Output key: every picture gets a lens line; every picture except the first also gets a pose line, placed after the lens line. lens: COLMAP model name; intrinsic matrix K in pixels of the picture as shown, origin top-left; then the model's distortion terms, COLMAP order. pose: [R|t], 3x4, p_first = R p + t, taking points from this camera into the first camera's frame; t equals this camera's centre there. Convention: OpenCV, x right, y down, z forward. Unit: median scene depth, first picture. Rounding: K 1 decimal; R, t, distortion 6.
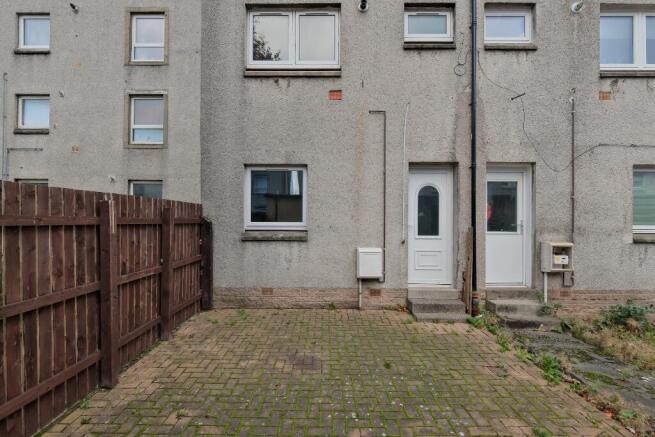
lens RADIAL K [[320.1, 0, 325.7], [0, 320.1, 219.7], [0, 0, 1]] dist [0.003156, -0.005796]
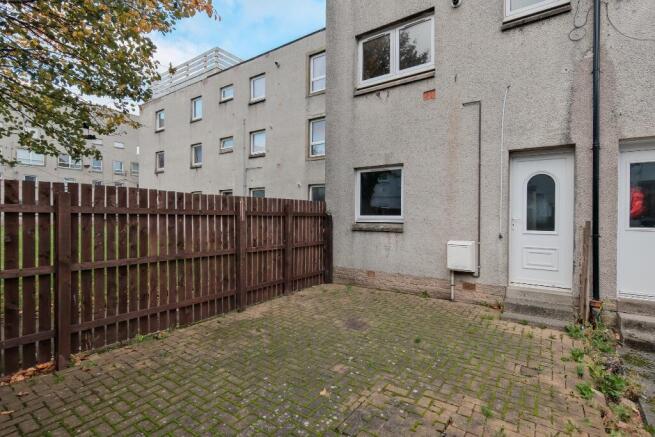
lens RADIAL K [[320.1, 0, 323.0], [0, 320.1, 218.9], [0, 0, 1]] dist [0.003156, -0.005796]
pose [[0.816279, 0.005737, -0.577630, 0.359405], [-0.002479, 0.999976, 0.006428, 0.013609], [0.577653, -0.003815, 0.816274, -0.068610]]
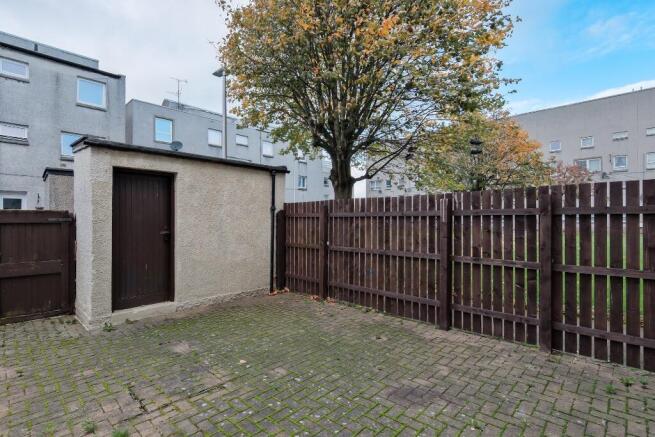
lens RADIAL K [[320.1, 0, 328.6], [0, 320.1, 217.8], [0, 0, 1]] dist [0.003156, -0.005796]
pose [[-0.672705, 0.000707, -0.739911, 0.407862], [0.002625, 0.999996, -0.001431, 0.013132], [0.739906, -0.002905, -0.672704, 0.878381]]
